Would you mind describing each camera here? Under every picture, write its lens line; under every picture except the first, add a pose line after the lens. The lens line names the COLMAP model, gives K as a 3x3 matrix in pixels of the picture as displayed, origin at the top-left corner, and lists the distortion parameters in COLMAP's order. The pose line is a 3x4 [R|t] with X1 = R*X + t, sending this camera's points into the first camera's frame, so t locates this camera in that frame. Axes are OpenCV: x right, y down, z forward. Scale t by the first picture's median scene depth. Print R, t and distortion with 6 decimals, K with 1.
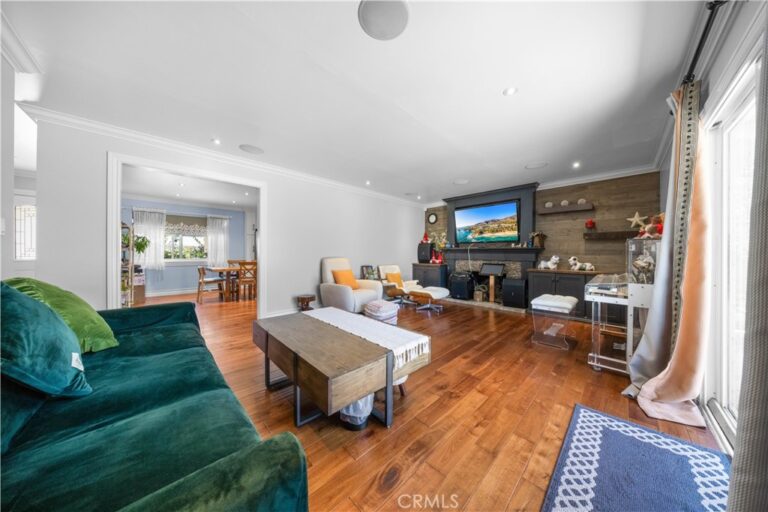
lens RADIAL K [[236.5, 0, 383.6], [0, 236.5, 253.3], [0, 0, 1]] dist [-0.010340, -0.000106]
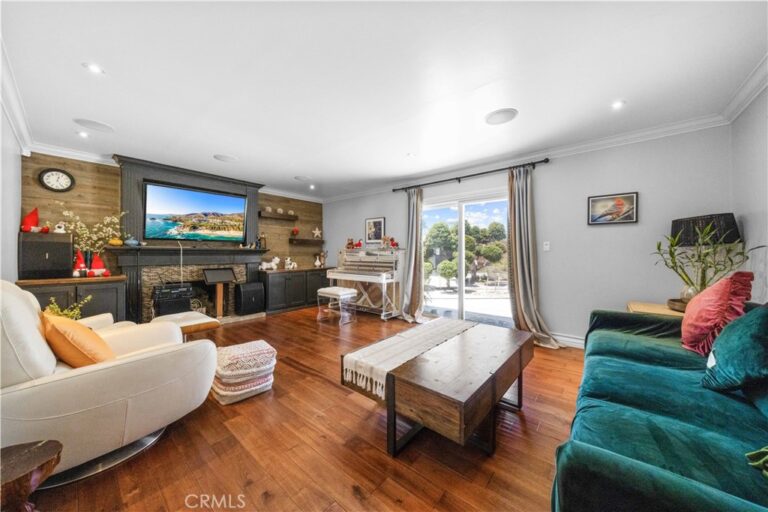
lens RADIAL K [[262.5, 0, 384.0], [0, 262.5, 256.0], [0, 0, 1]] dist [0.000567, 0.000026]
pose [[-0.092239, -0.010227, 0.995684, -0.470746], [0.002006, 0.999943, 0.010456, -0.006598], [-0.995735, 0.002961, -0.092214, 0.530204]]
